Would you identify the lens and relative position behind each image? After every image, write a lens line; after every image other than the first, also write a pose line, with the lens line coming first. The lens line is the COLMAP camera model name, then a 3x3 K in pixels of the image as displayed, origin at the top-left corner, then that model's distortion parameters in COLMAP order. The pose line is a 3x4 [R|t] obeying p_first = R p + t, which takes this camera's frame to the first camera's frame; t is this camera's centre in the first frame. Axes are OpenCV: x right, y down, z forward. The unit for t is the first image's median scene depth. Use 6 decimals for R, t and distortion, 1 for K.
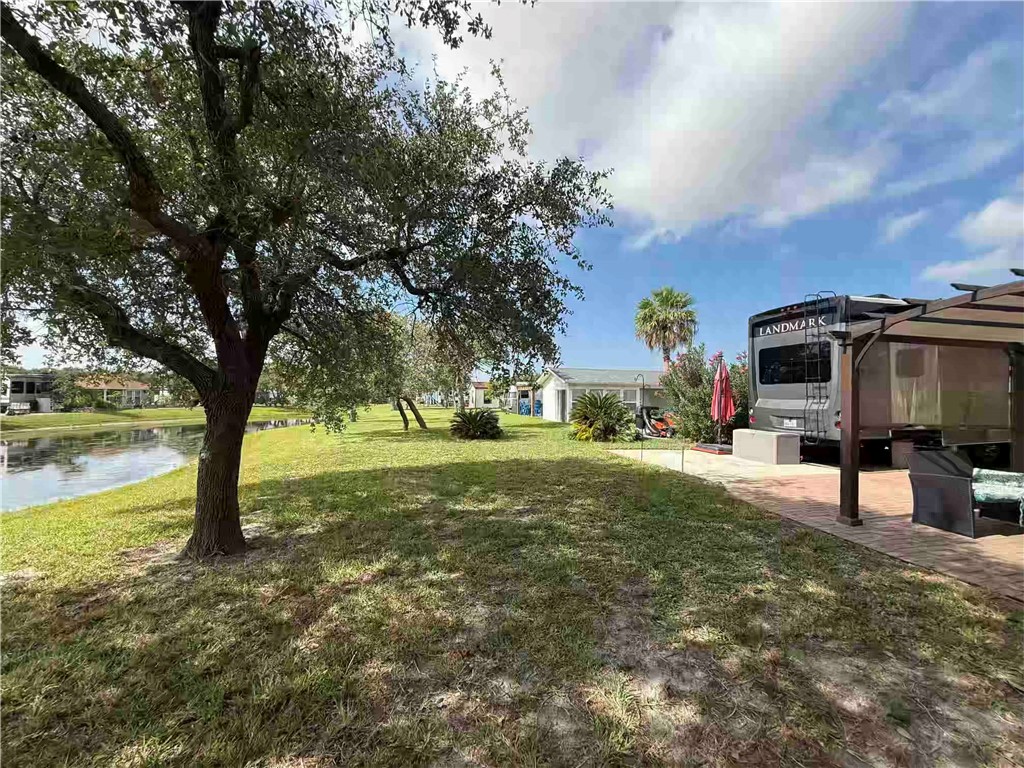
lens RADIAL K [[407.7, 0, 509.6], [0, 407.7, 386.0], [0, 0, 1]] dist [-0.000466, 0.000283]
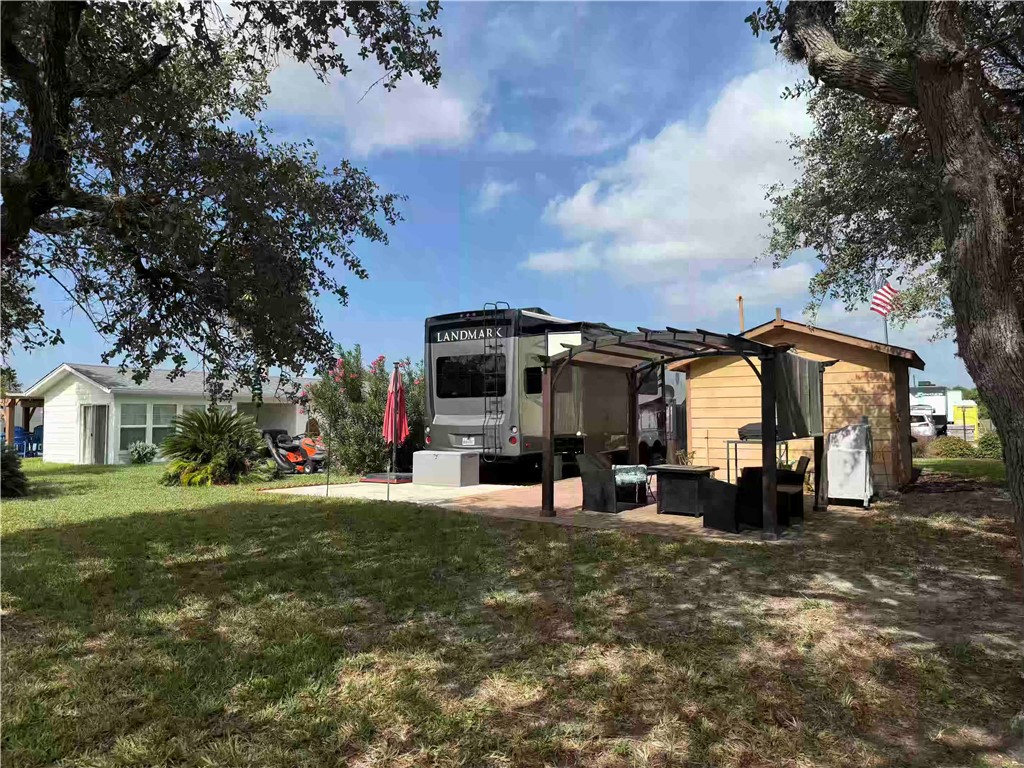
lens RADIAL K [[693.1, 0, 536.0], [0, 693.1, 382.7], [0, 0, 1]] dist [-0.008774, -0.002415]
pose [[0.701853, 0.020317, 0.712032, -0.293128], [-0.004628, 0.999702, -0.023964, -0.002640], [-0.712306, 0.013524, 0.701738, -0.181604]]
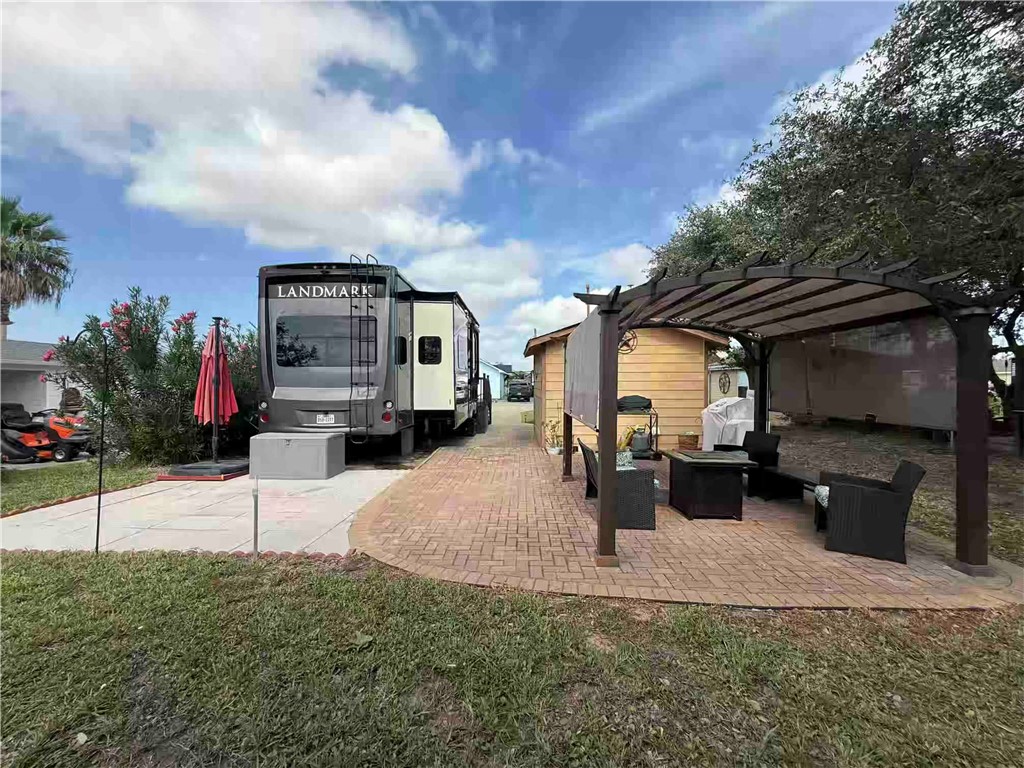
lens RADIAL K [[407.7, 0, 509.6], [0, 407.7, 386.0], [0, 0, 1]] dist [-0.000466, 0.000283]
pose [[0.267434, -0.014785, 0.963463, 0.046099], [-0.020162, 0.999578, 0.020935, 0.006945], [-0.963365, -0.025024, 0.267023, 0.448081]]
